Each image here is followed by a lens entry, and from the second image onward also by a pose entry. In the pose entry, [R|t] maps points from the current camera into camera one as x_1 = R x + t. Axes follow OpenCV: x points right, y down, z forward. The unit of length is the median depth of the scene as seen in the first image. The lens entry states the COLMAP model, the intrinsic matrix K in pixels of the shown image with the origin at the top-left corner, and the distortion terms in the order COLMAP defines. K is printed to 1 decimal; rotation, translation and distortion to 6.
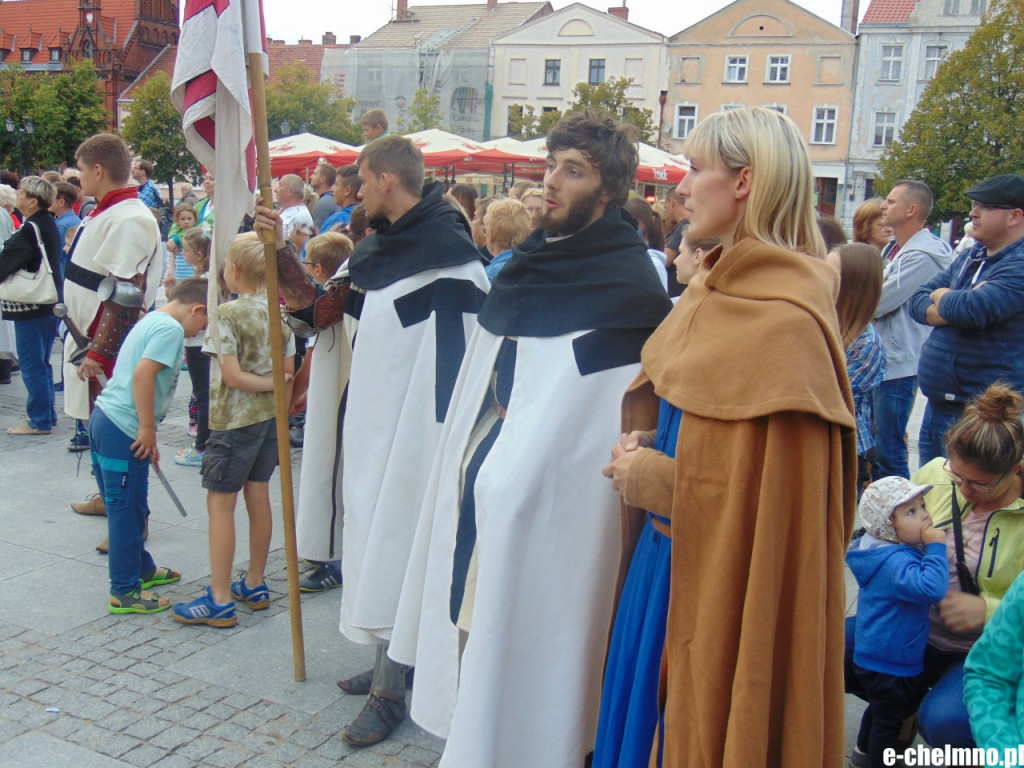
lens RADIAL K [[1120.5, 0, 512.0], [0, 1120.5, 384.0], [0, 0, 1]] dist [-0.014067, -0.019743]
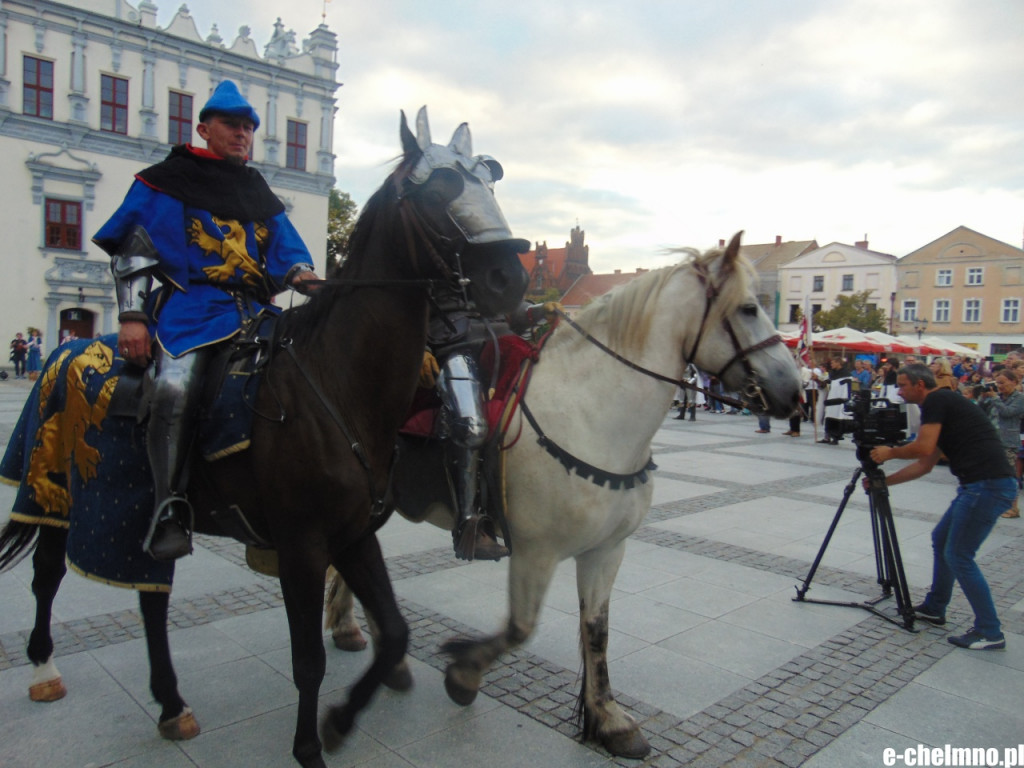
lens RADIAL K [[766.1, 0, 512.7], [0, 766.1, 381.0], [0, 0, 1]] dist [-0.033407, 0.072864]
pose [[0.944017, -0.000943, -0.329895, -0.018560], [-0.043772, 0.990796, -0.128087, 0.027039], [0.326979, 0.135357, 0.935288, -0.179207]]
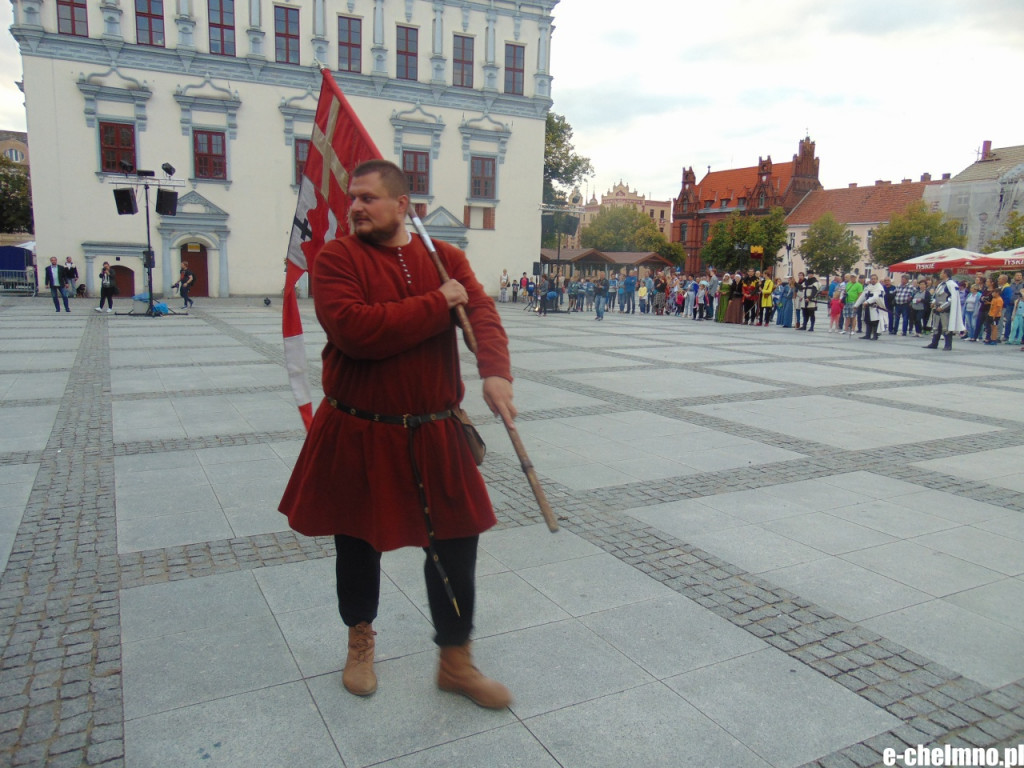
lens RADIAL K [[766.1, 0, 512.7], [0, 766.1, 381.0], [0, 0, 1]] dist [-0.033407, 0.072864]
pose [[0.820032, 0.052915, -0.569866, -0.023053], [-0.075058, 0.997060, -0.015425, 0.027268], [0.567374, 0.055422, 0.821593, -0.178472]]
